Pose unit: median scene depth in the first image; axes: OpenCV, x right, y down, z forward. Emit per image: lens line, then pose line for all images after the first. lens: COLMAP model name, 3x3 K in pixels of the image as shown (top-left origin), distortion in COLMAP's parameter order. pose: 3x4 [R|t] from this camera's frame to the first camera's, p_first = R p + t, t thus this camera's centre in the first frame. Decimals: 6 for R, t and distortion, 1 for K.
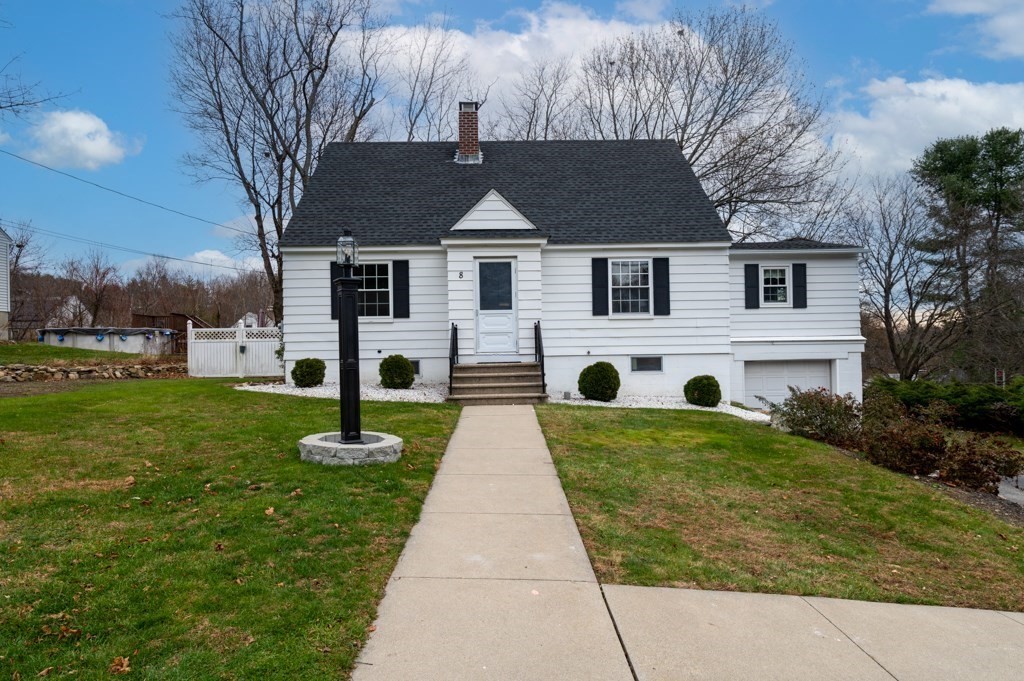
lens RADIAL K [[597.6, 0, 512.0], [0, 597.6, 340.5], [0, 0, 1]] dist [-0.000093, 0.000344]
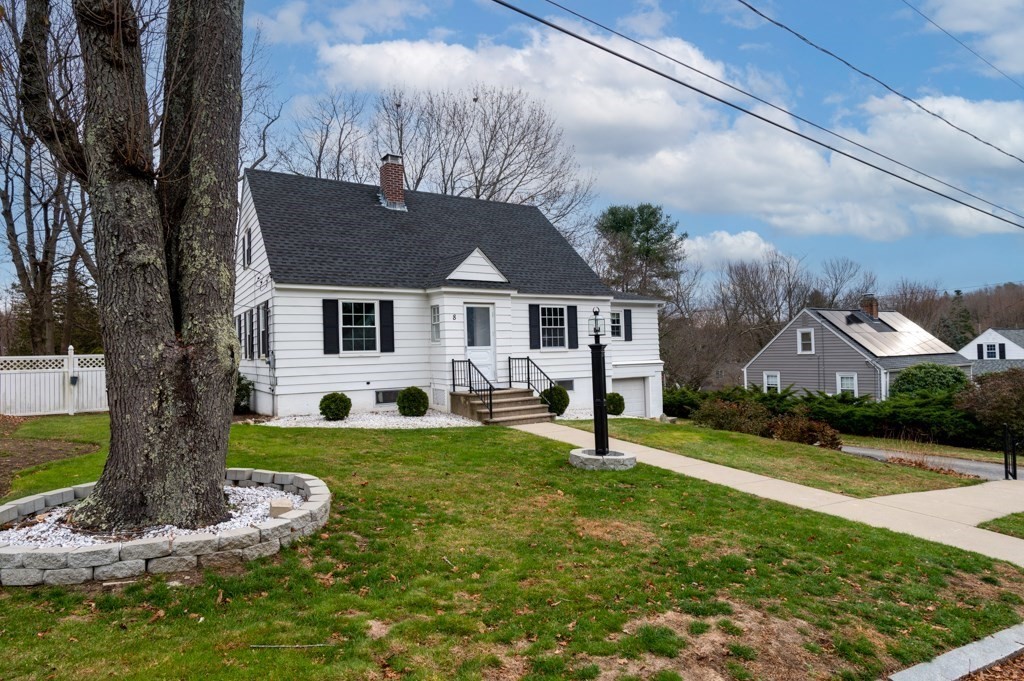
lens RADIAL K [[586.8, 0, 512.0], [0, 586.8, 340.5], [0, 0, 1]] dist [-0.000479, -0.000309]
pose [[0.859163, 0.003699, 0.511688, -0.540014], [0.005332, 0.999855, -0.016180, -0.039995], [-0.511674, 0.016630, 0.859019, -0.059233]]
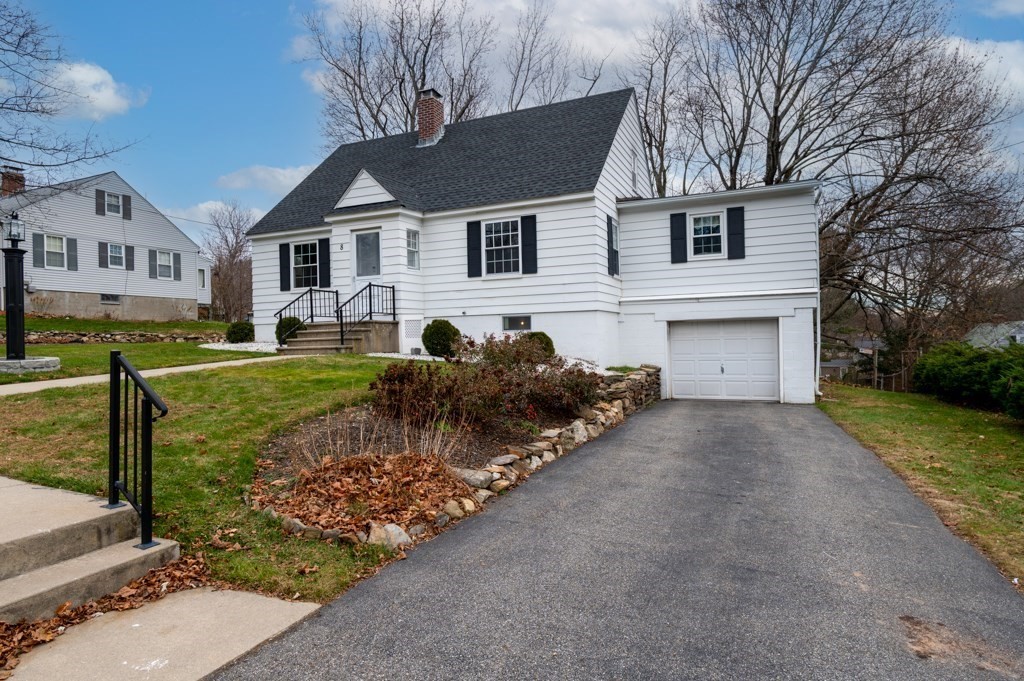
lens RADIAL K [[586.8, 0, 512.0], [0, 586.8, 340.5], [0, 0, 1]] dist [-0.000479, -0.000309]
pose [[0.903168, -0.004704, -0.429261, 0.642266], [0.014762, 0.999689, 0.020103, 0.048702], [0.429033, -0.024493, 0.902957, 0.105405]]
